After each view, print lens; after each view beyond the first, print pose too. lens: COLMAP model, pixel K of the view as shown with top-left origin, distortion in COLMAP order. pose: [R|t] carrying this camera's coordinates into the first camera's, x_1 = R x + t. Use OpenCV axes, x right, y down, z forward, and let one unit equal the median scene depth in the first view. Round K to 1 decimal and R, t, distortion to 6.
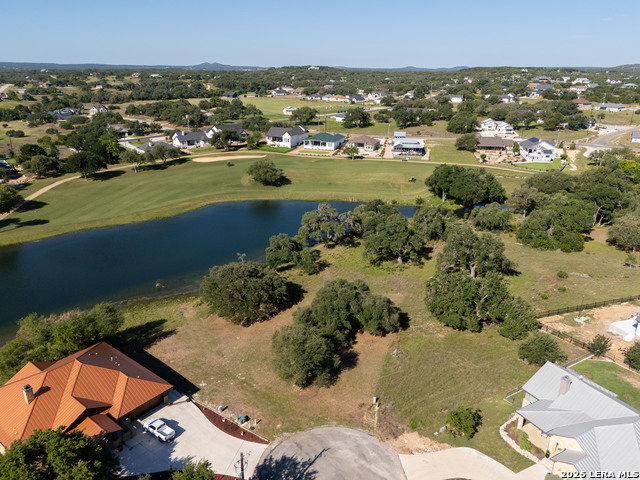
lens RADIAL K [[473.8, 0, 320.0], [0, 473.8, 240.0], [0, 0, 1]] dist [0.076717, -0.087295]
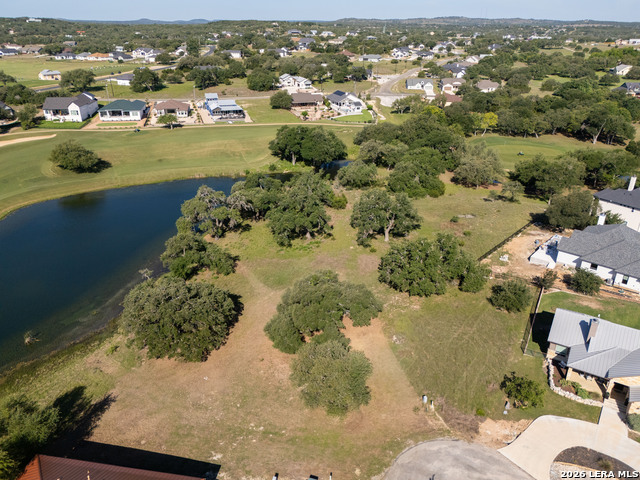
lens RADIAL K [[473.8, 0, 320.0], [0, 473.8, 240.0], [0, 0, 1]] dist [0.076717, -0.087295]
pose [[0.876144, -0.204937, 0.436317, -0.113392], [0.167779, 0.978179, 0.122541, -0.030692], [-0.451909, -0.034159, 0.891410, 0.082256]]
